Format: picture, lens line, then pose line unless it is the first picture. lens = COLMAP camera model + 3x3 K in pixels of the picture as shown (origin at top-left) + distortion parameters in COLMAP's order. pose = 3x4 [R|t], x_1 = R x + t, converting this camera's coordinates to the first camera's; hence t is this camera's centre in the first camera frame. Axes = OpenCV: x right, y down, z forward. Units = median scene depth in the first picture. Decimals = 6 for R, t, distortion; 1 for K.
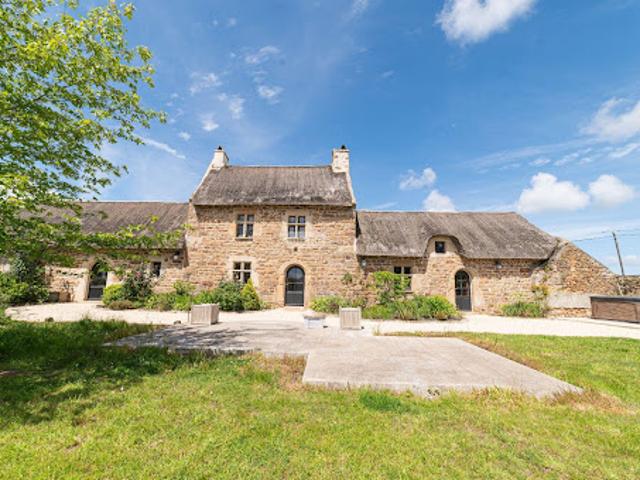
lens RADIAL K [[256.7, 0, 320.1], [0, 256.7, 239.9], [0, 0, 1]] dist [-0.013338, -0.000127]
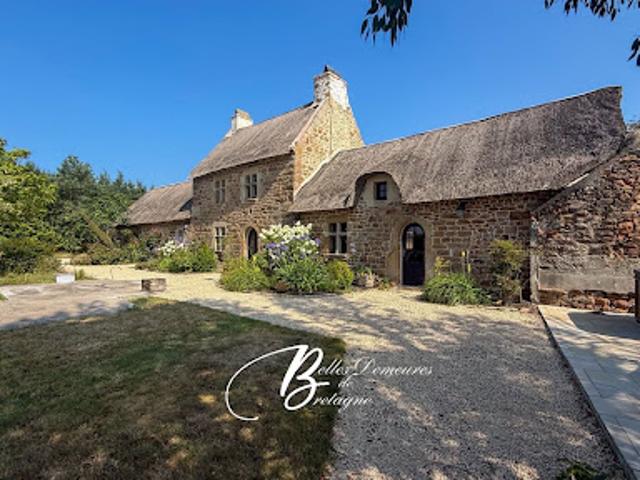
lens RADIAL K [[350.9, 0, 320.9], [0, 350.9, 239.9], [0, 0, 1]] dist [0.006507, 0.000068]
pose [[0.744406, -0.026299, -0.667209, 0.973400], [0.118585, 0.988547, 0.093340, 0.052535], [0.657113, -0.148604, 0.738999, 0.195859]]
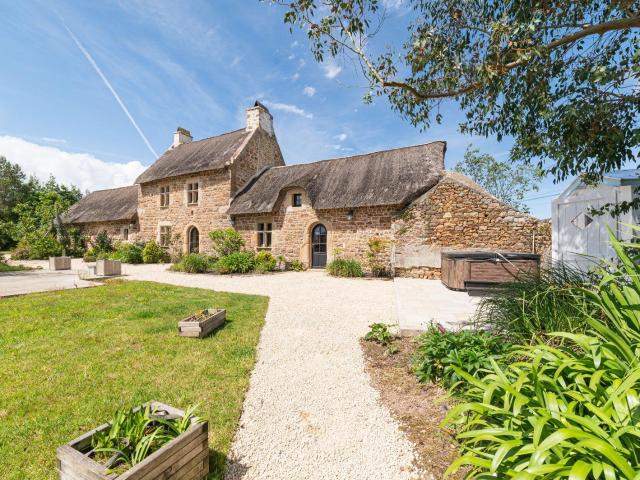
lens RADIAL K [[297.2, 0, 319.8], [0, 297.2, 242.2], [0, 0, 1]] dist [-0.004383, 0.000025]
pose [[0.873271, -0.019714, -0.486835, 1.067385], [0.093101, 0.987522, 0.127013, 0.051164], [0.478256, -0.156242, 0.864210, 0.094650]]
